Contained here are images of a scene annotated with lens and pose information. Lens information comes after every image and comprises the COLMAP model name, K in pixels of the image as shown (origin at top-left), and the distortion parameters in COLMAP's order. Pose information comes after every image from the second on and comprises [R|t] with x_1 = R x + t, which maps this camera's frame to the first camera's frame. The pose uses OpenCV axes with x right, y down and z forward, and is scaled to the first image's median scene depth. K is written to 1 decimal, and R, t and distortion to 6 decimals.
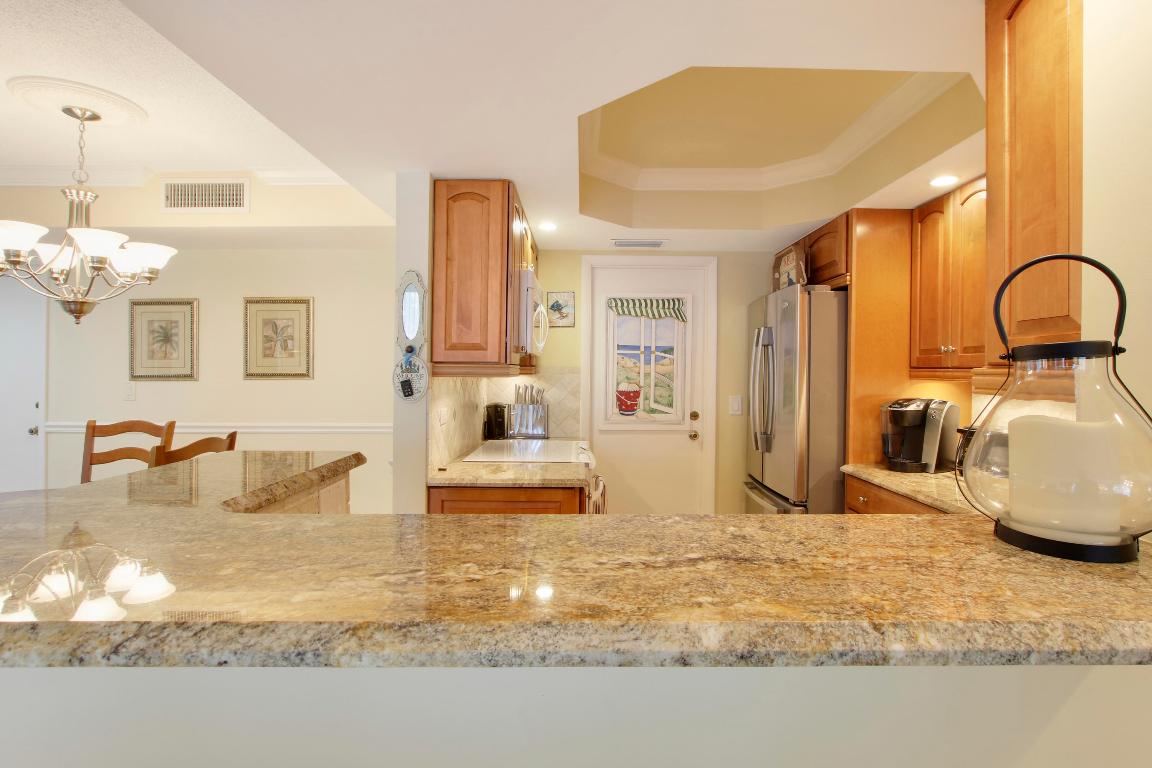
lens RADIAL K [[518.7, 0, 579.2], [0, 518.7, 380.7], [0, 0, 1]] dist [0.000197, -0.000030]
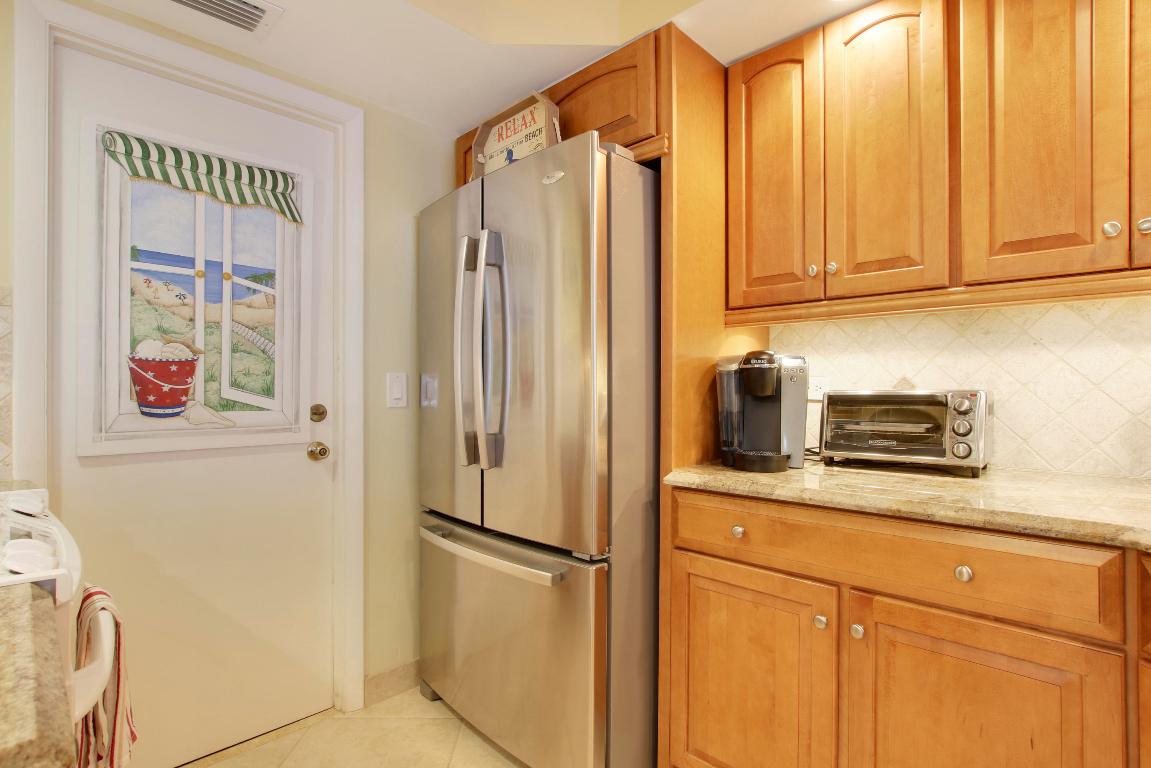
lens RADIAL K [[563.2, 0, 575.6], [0, 563.2, 396.8], [0, 0, 1]] dist [-0.040077, 0.001147]
pose [[0.697588, -0.018068, 0.716272, 0.006148], [0.012747, 0.999837, 0.012806, 0.048621], [-0.716386, 0.000198, 0.697704, 0.442013]]
